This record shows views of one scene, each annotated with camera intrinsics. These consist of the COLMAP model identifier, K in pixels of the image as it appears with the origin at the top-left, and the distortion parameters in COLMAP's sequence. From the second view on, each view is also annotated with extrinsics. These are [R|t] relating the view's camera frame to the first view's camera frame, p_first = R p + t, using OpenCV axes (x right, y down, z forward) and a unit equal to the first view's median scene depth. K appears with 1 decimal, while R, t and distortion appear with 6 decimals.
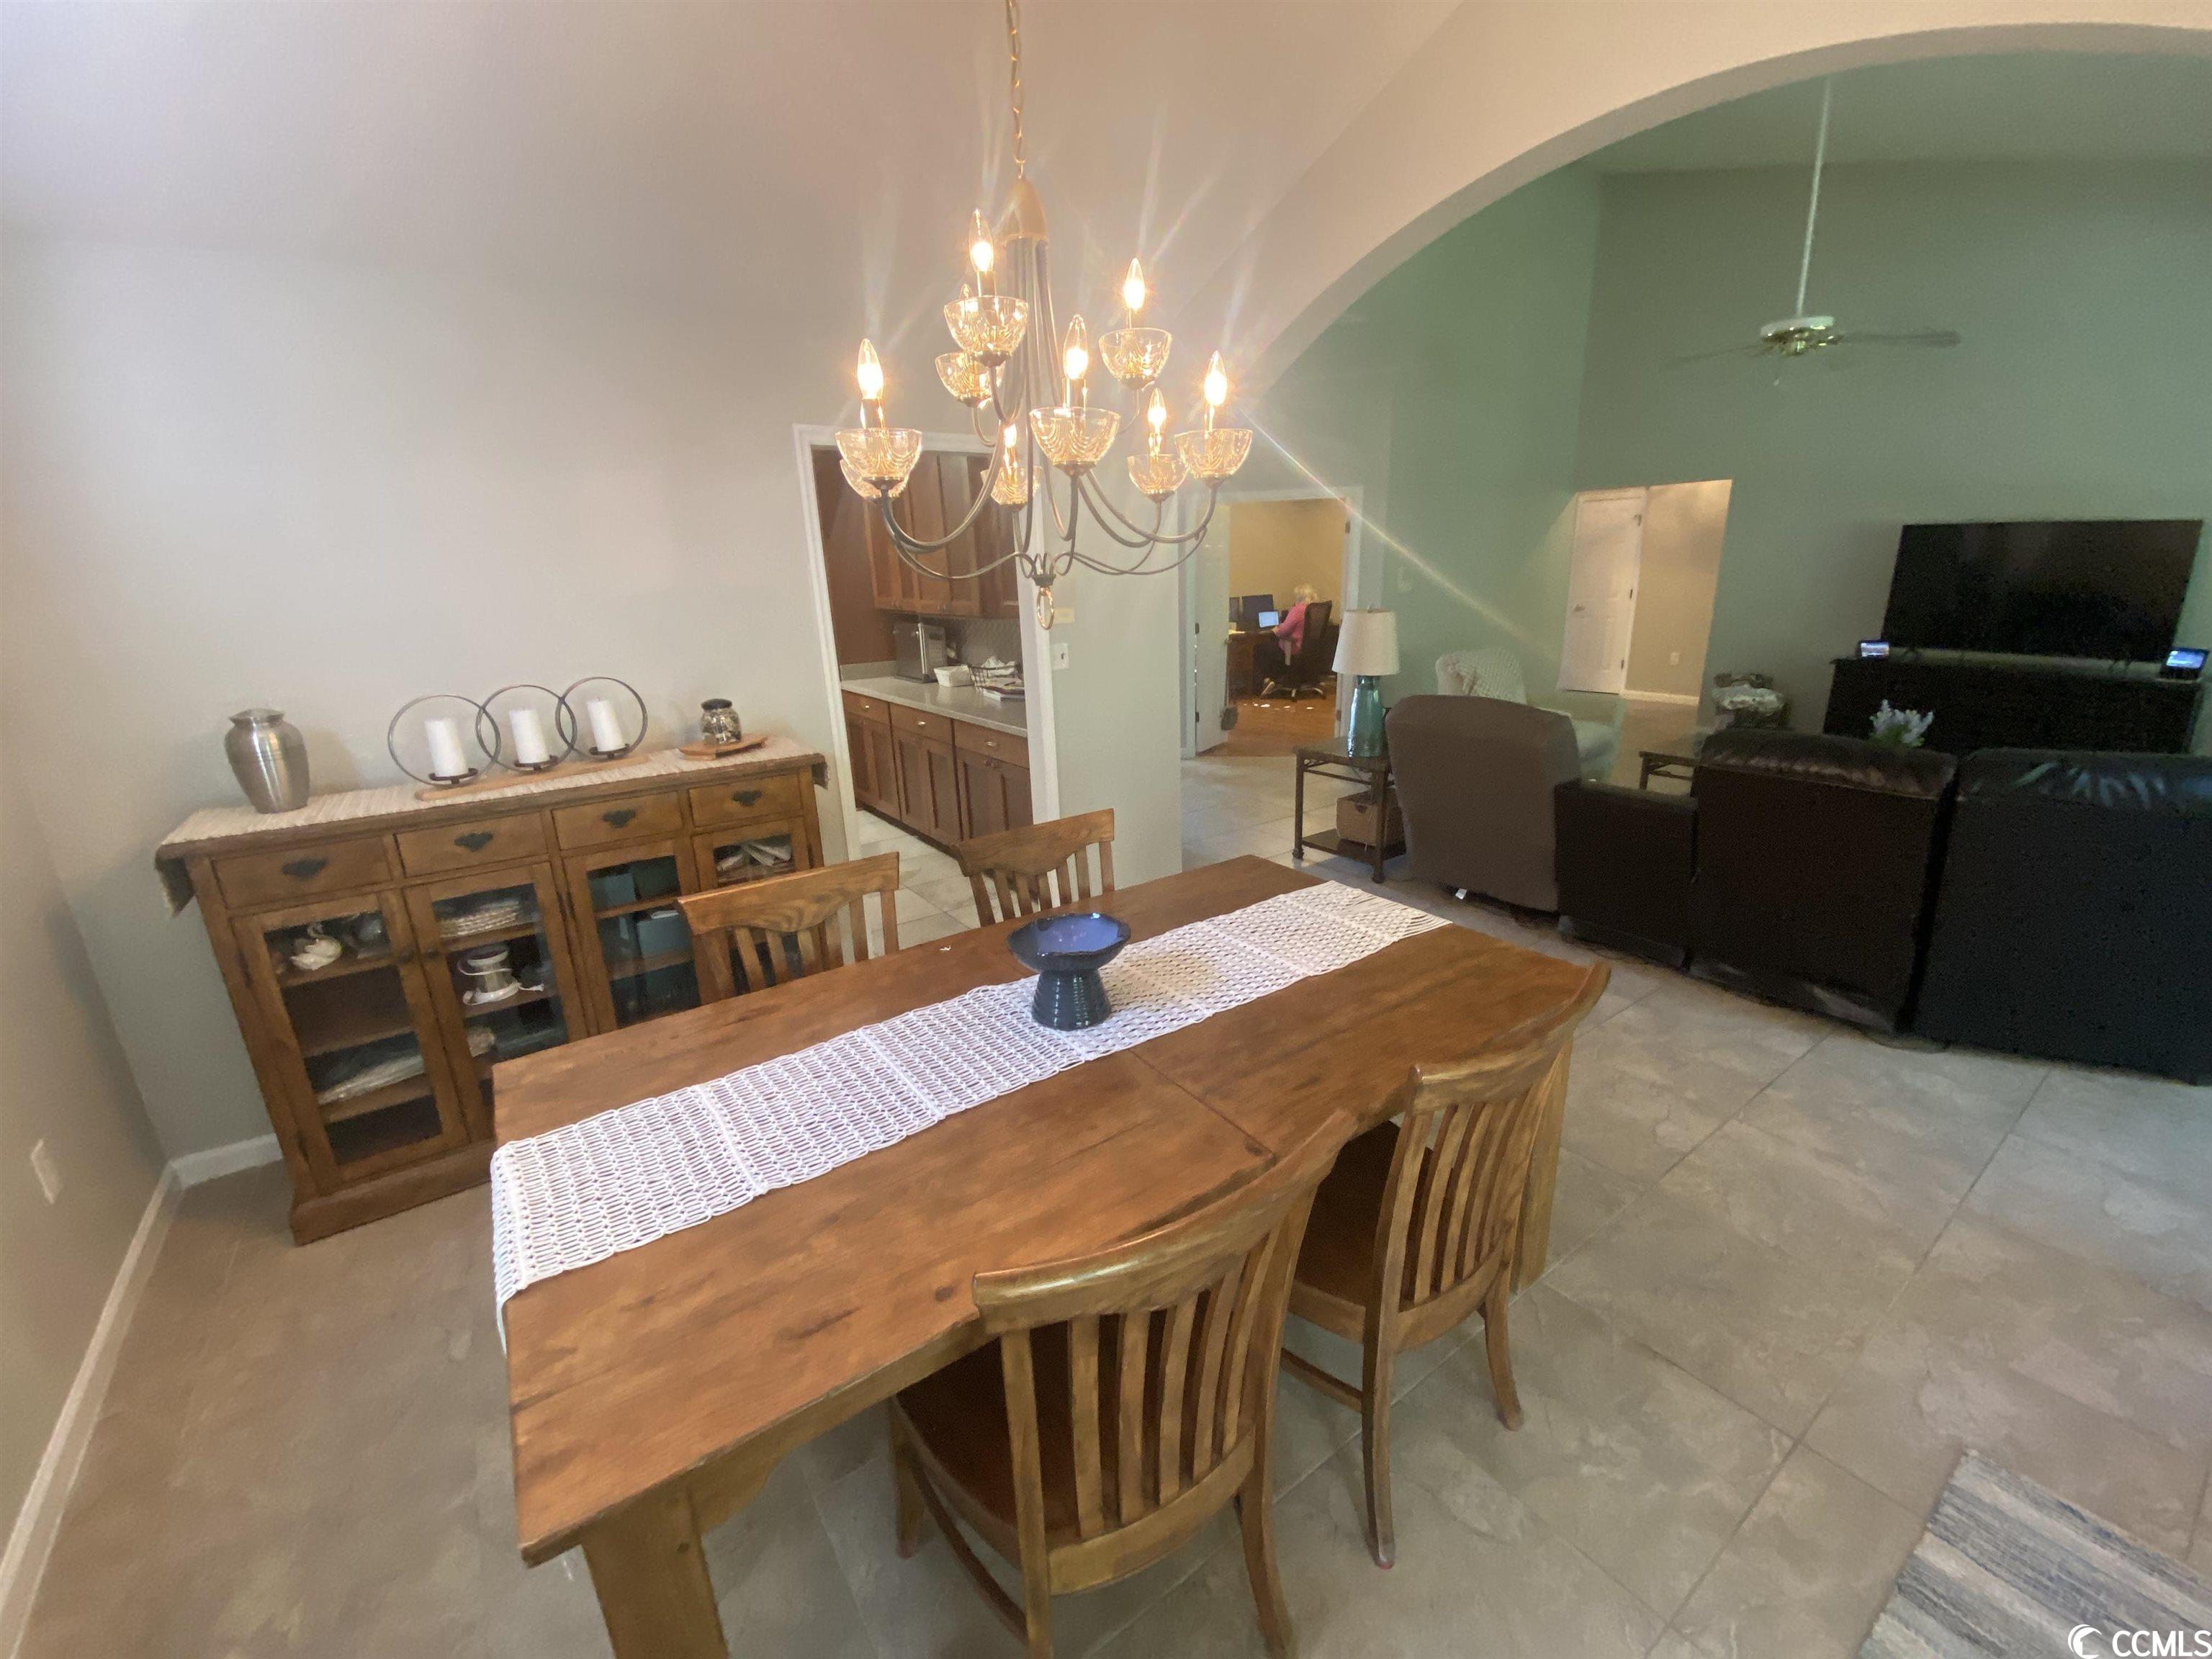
lens RADIAL K [[908.0, 0, 1107.2], [0, 908.0, 824.1], [0, 0, 1]] dist [0.028328, -0.023485]
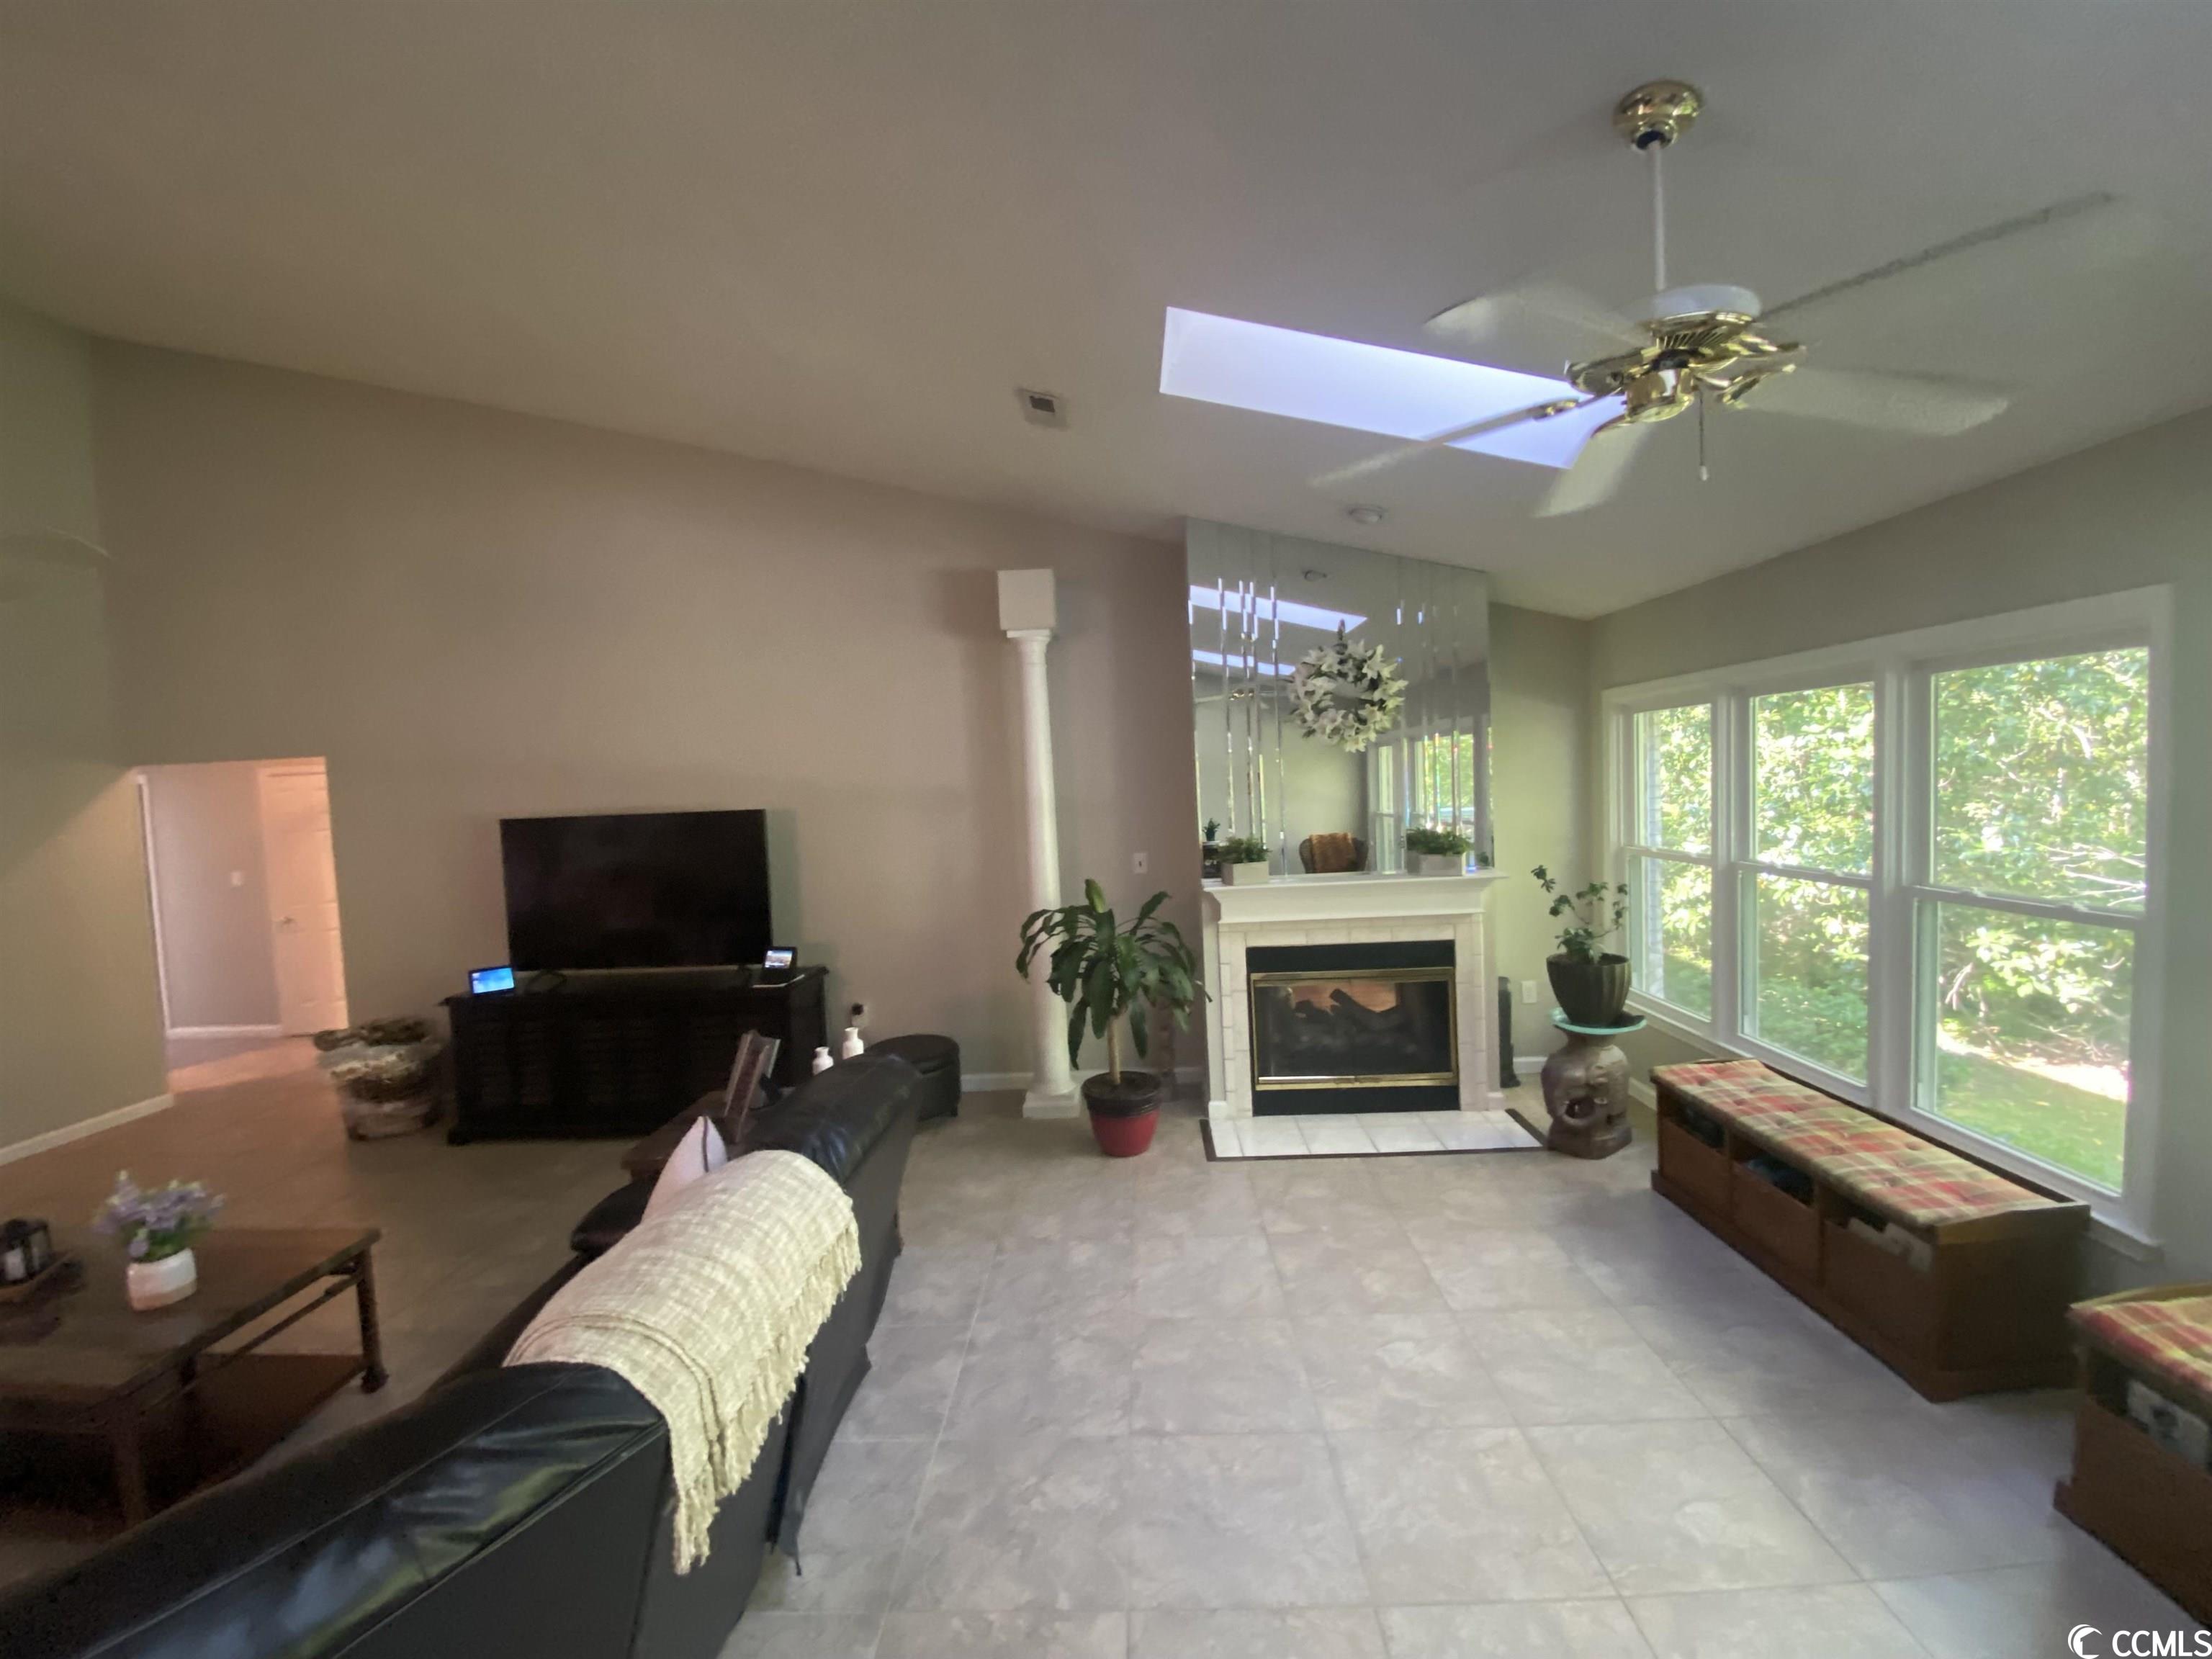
lens RADIAL K [[908.0, 0, 1107.2], [0, 908.0, 824.1], [0, 0, 1]] dist [0.028328, -0.023485]
pose [[0.615419, -0.030998, 0.787591, 0.575597], [0.242151, 0.958338, -0.151497, -0.079038], [-0.750082, 0.283950, 0.597285, 0.142938]]
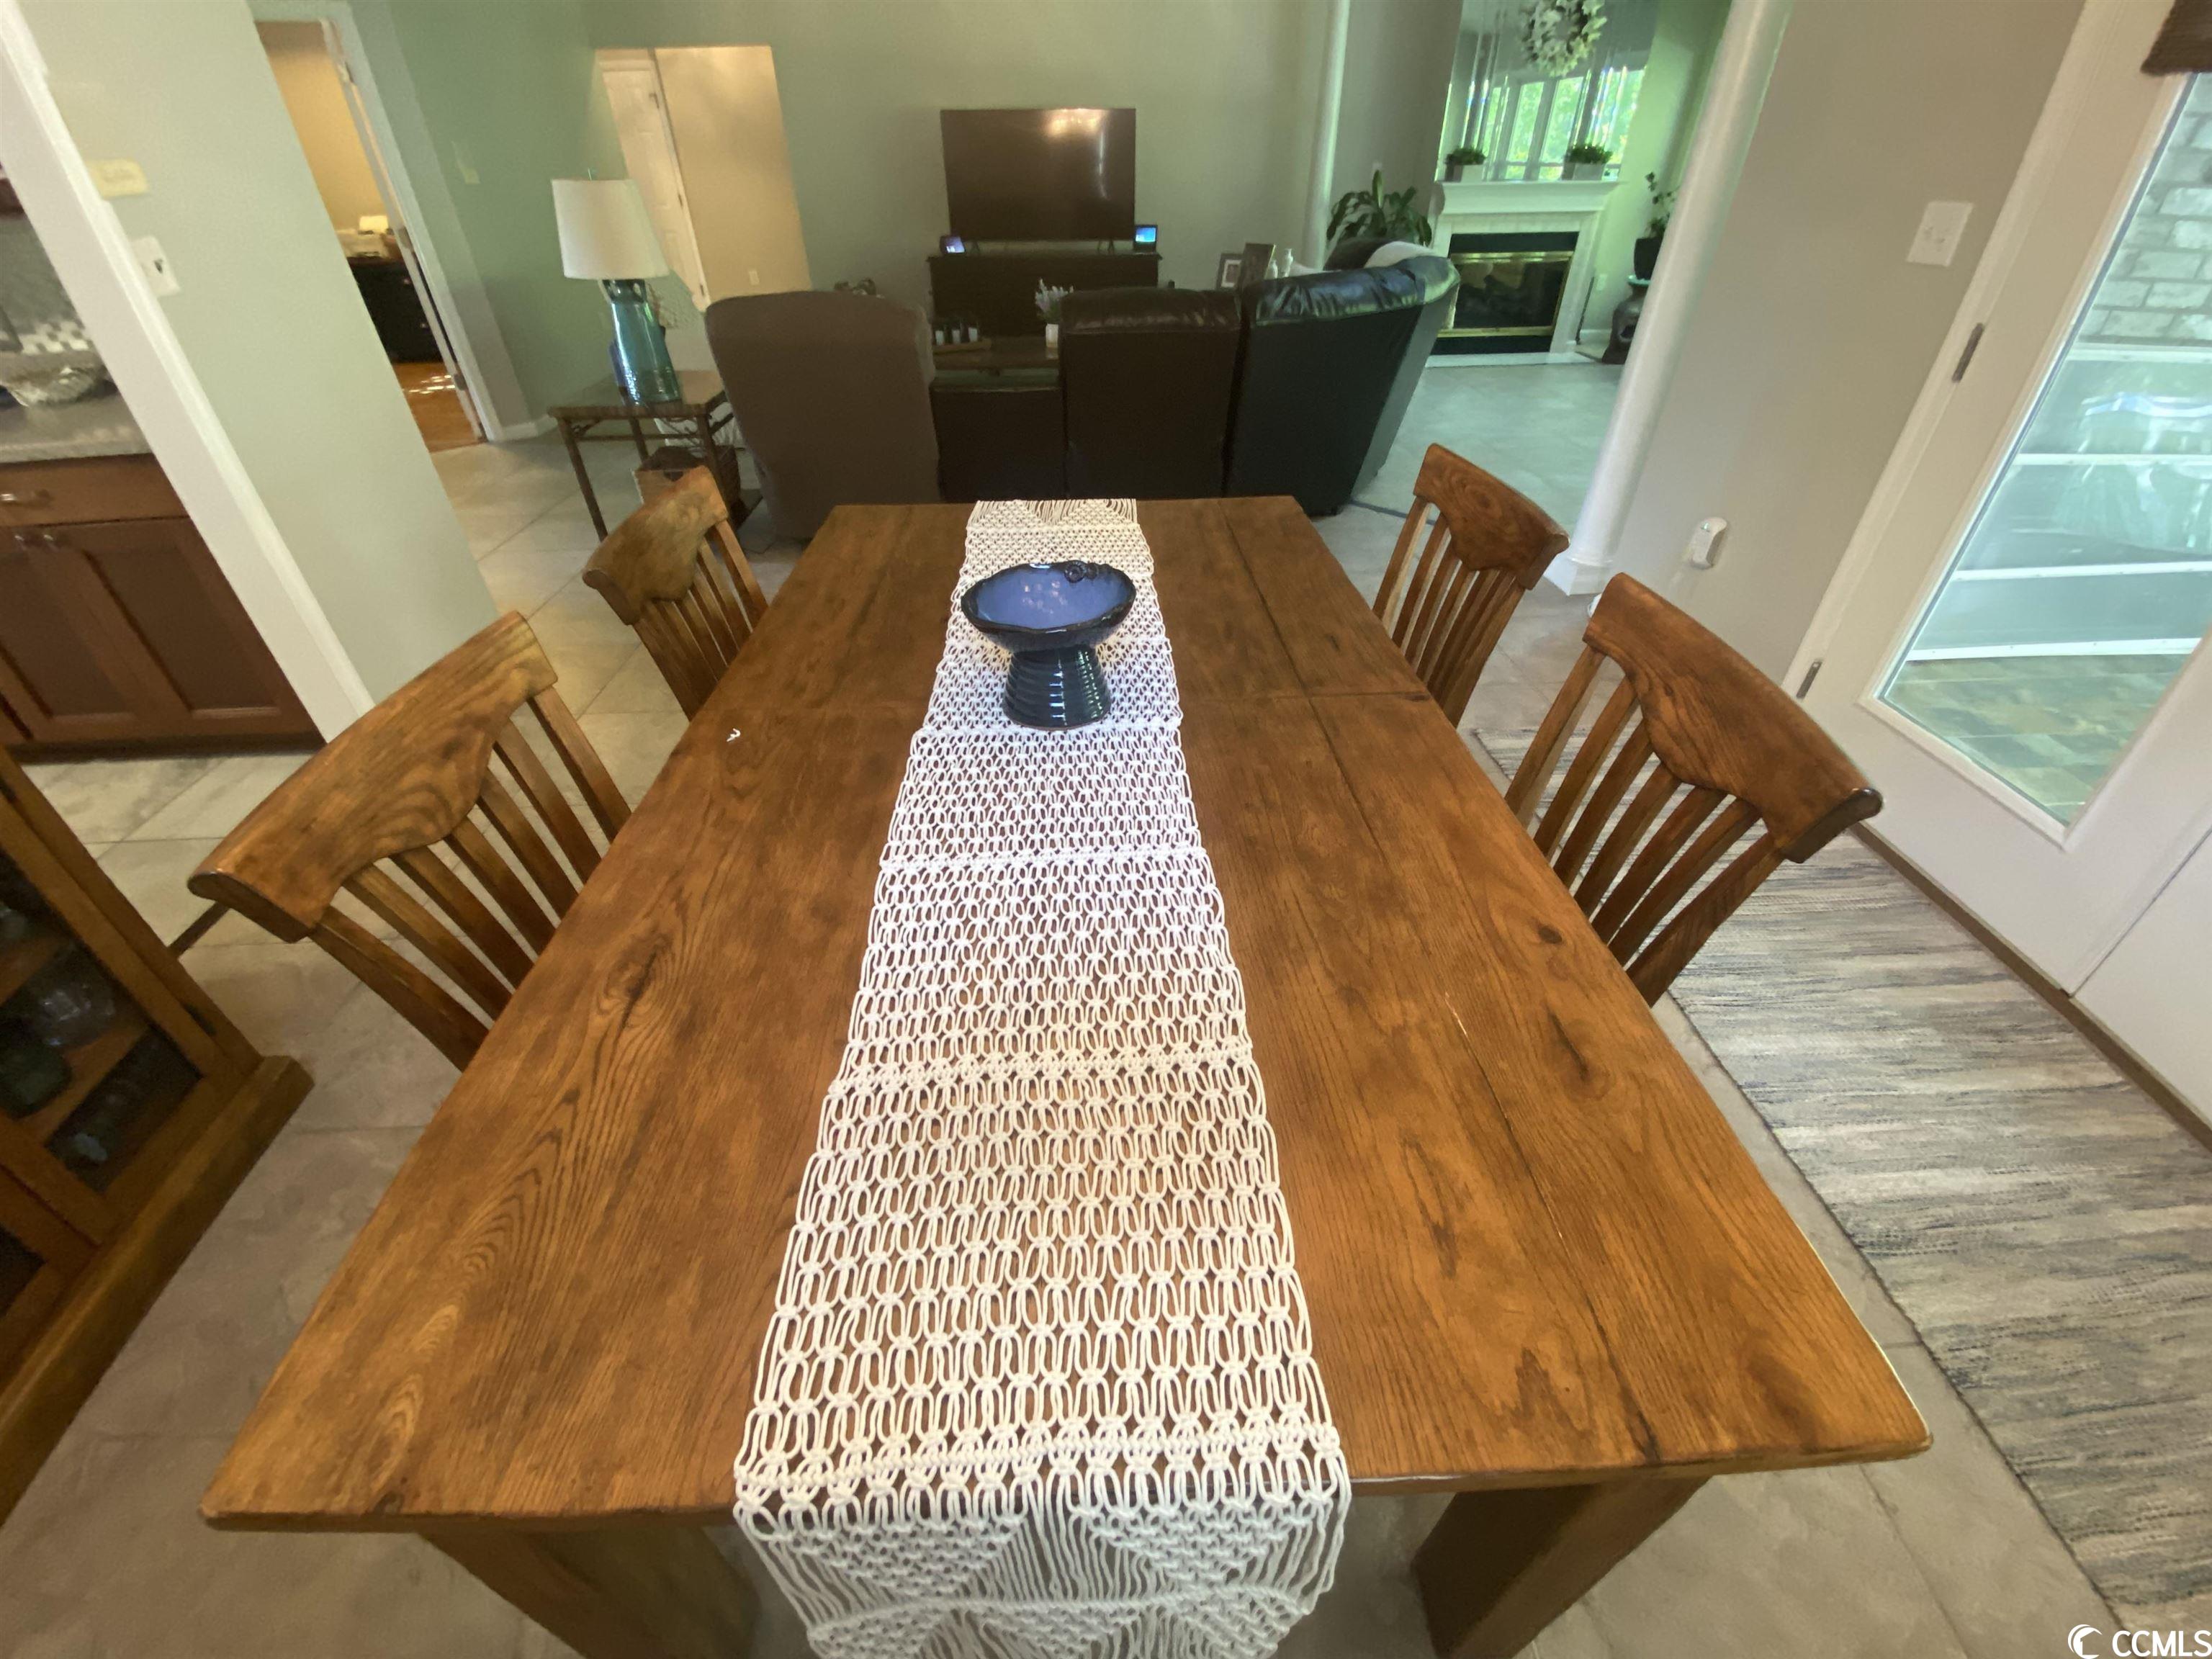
lens RADIAL K [[908.0, 0, 1107.2], [0, 908.0, 824.1], [0, 0, 1]] dist [0.028328, -0.023485]
pose [[0.529425, -0.478044, 0.700845, -0.184576], [0.228856, 0.875971, 0.424617, -0.003811], [-0.816905, -0.064410, 0.573164, 0.171279]]
